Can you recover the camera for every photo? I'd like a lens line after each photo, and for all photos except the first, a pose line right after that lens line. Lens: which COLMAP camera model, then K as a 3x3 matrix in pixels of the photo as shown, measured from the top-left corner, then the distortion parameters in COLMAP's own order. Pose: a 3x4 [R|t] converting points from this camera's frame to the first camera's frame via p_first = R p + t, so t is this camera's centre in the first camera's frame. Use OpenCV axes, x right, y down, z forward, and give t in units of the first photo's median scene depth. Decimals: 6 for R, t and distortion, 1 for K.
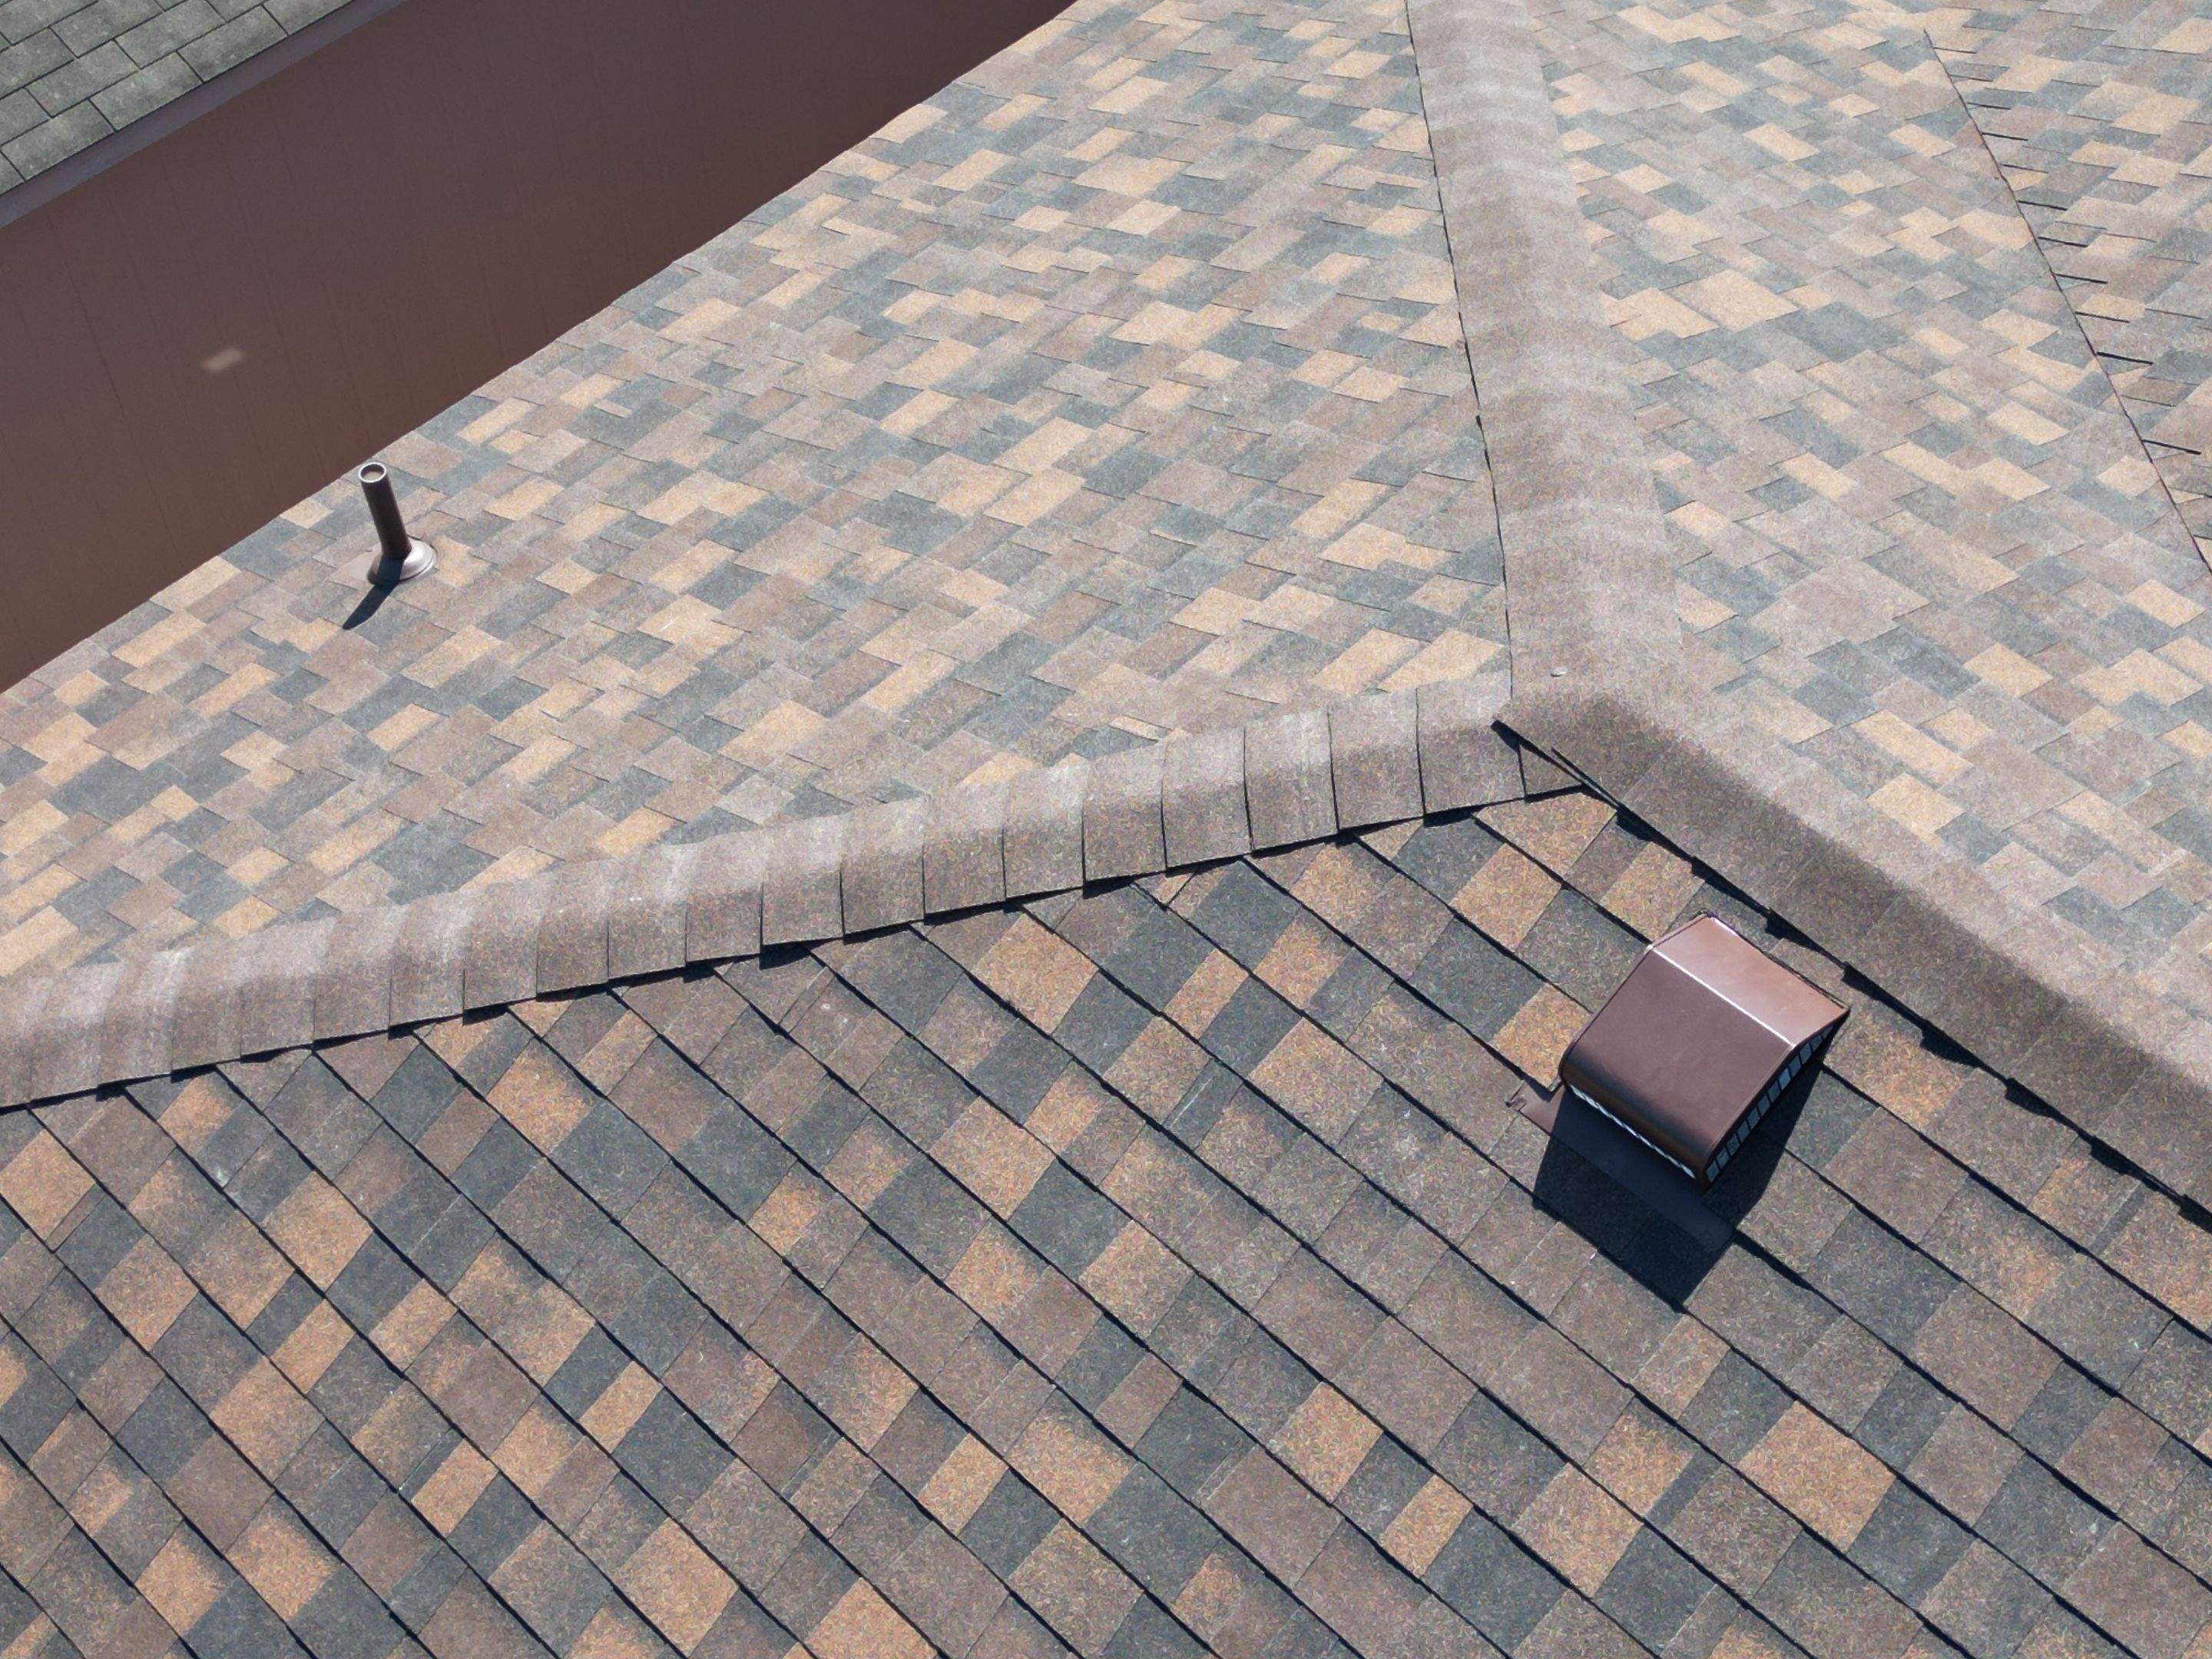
lens RADIAL K [[3086.6, 0, 1101.6], [0, 3086.6, 820.0], [0, 0, 1]] dist [0.093078, 0.000000]
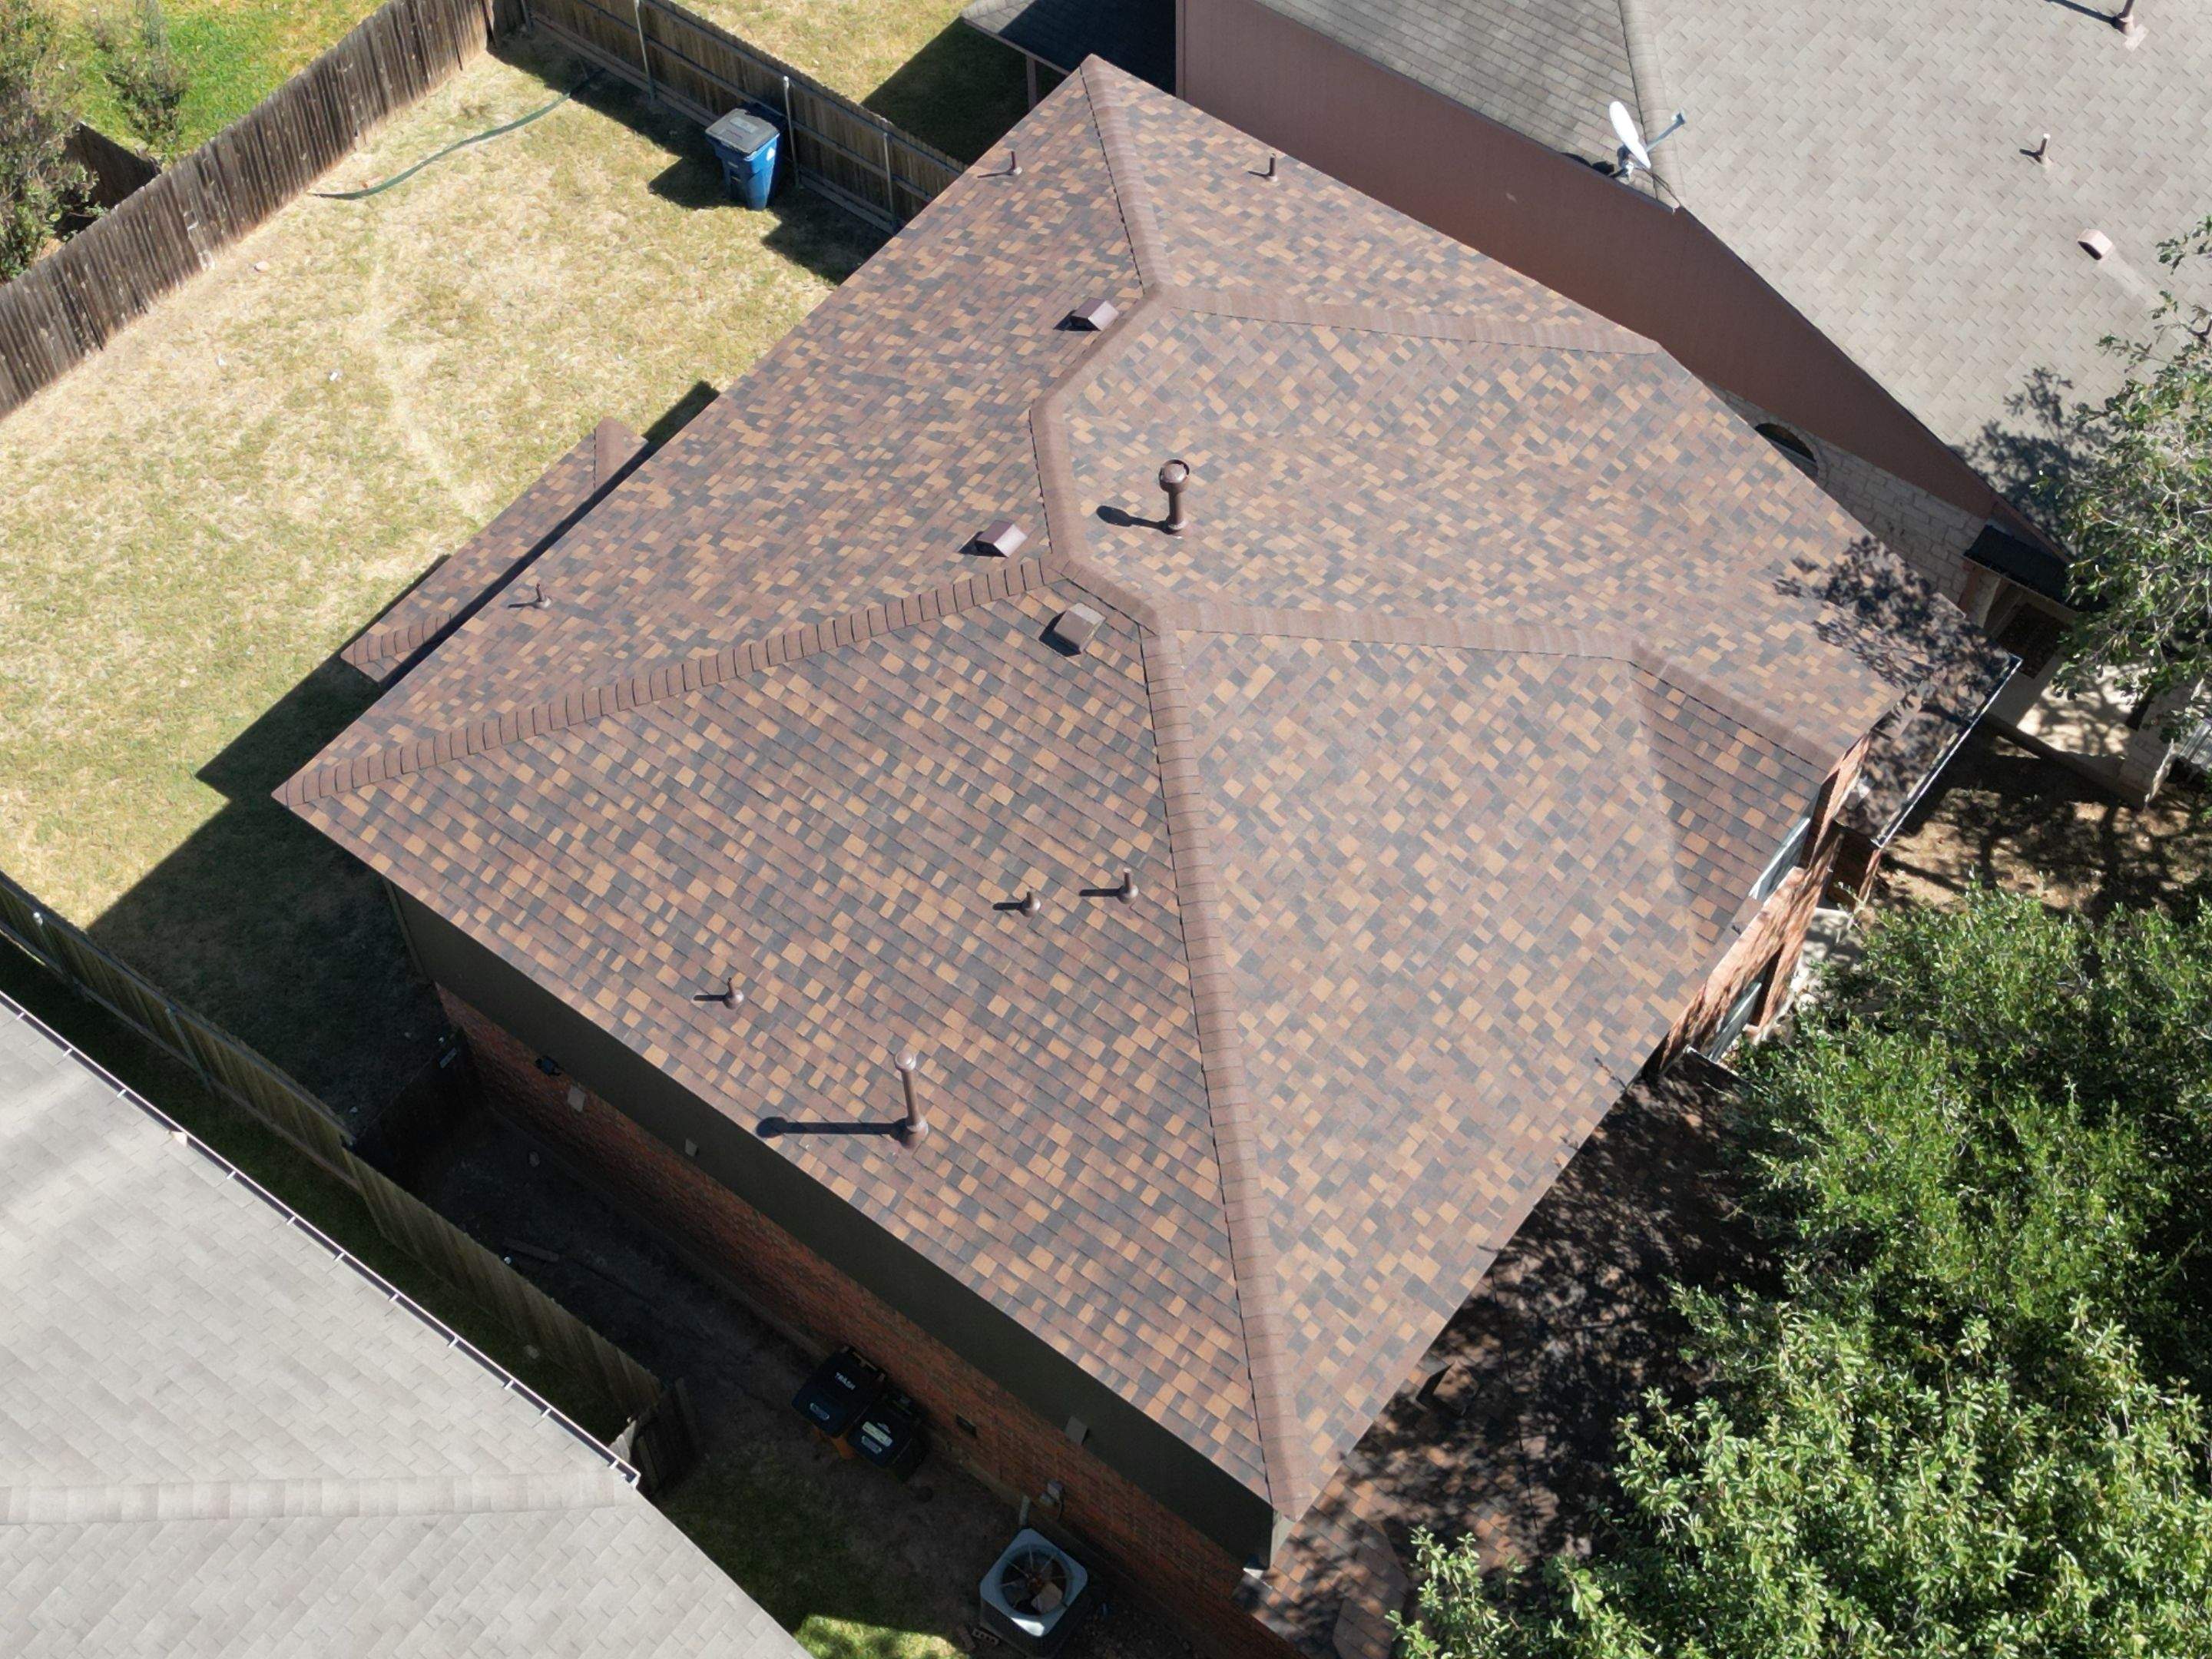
lens RADIAL K [[3086.6, 0, 1111.1], [0, 3086.6, 841.0], [0, 0, 1]] dist [0.093078, 0.000000]
pose [[0.133319, 0.835804, -0.532595, 2.997034], [-0.767986, 0.426799, 0.477535, -1.678106], [0.626437, 0.345362, 0.698786, -1.959110]]
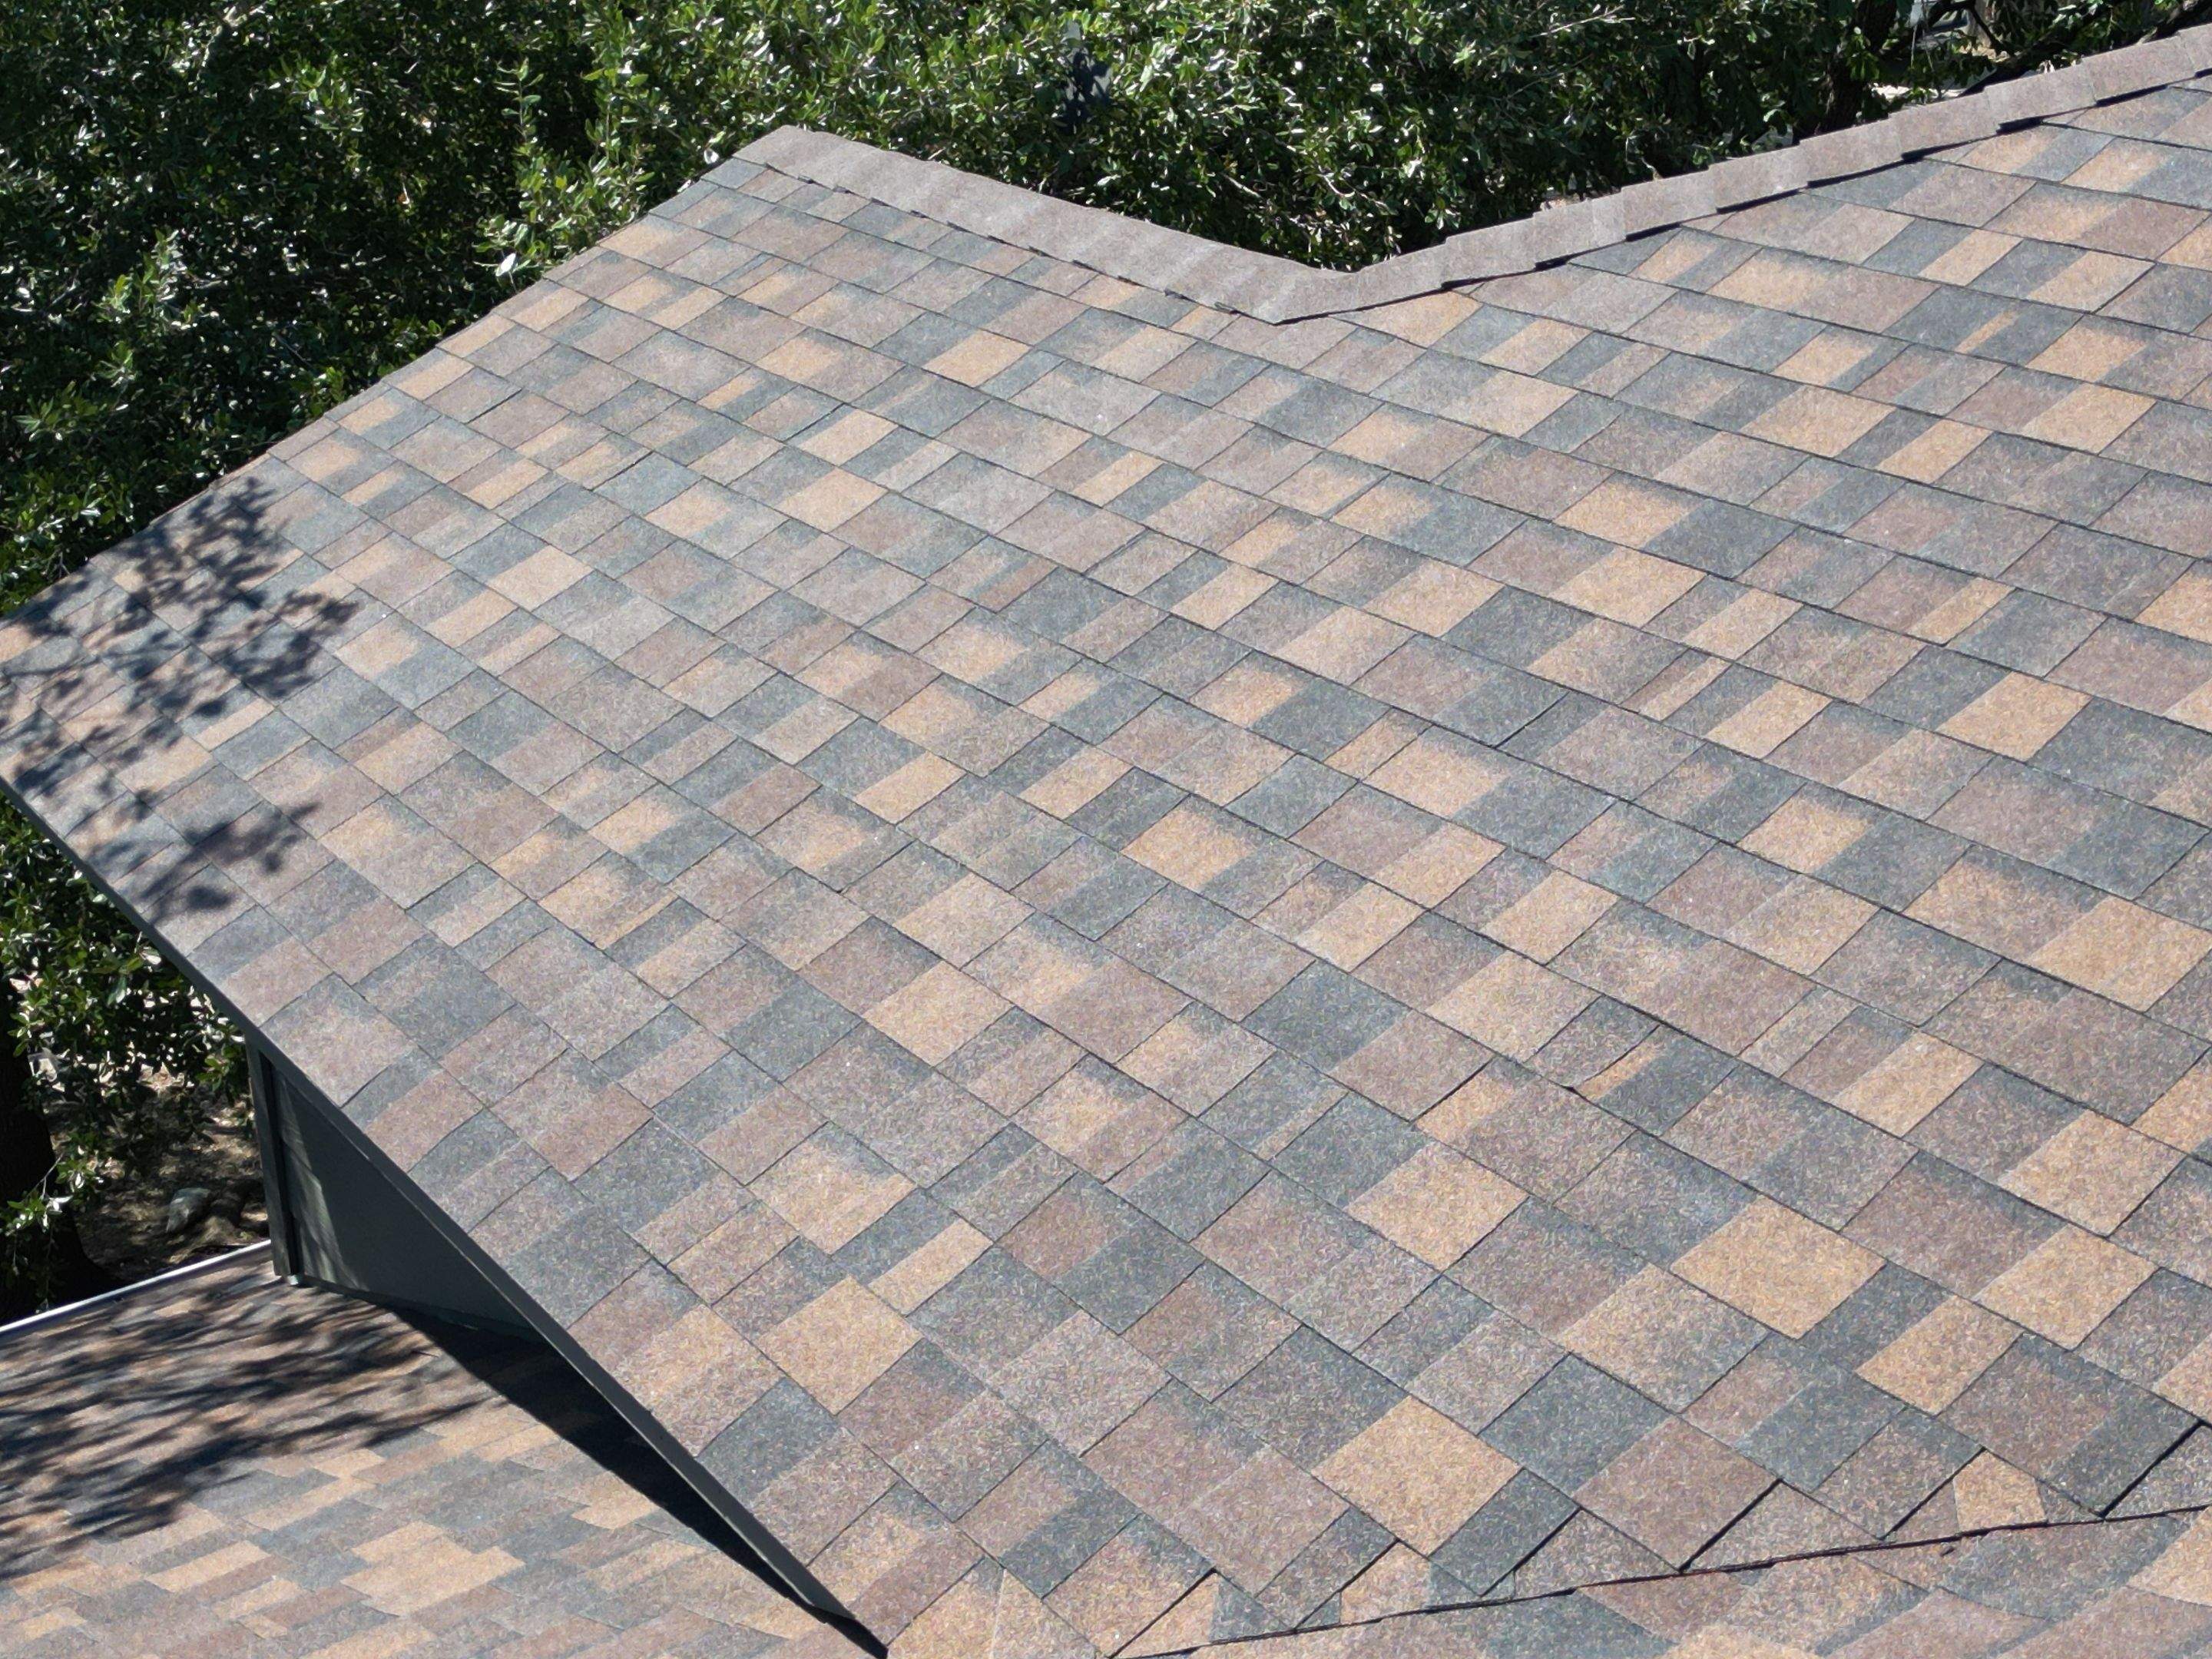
lens RADIAL K [[3086.6, 0, 1085.8], [0, 3086.6, 887.8], [0, 0, 1]] dist [0.093078, 0.000000]
pose [[0.183777, -0.374642, 0.908774, -0.064131], [0.781903, 0.615991, 0.095822, -0.430796], [-0.595696, 0.692963, 0.406139, 0.967921]]
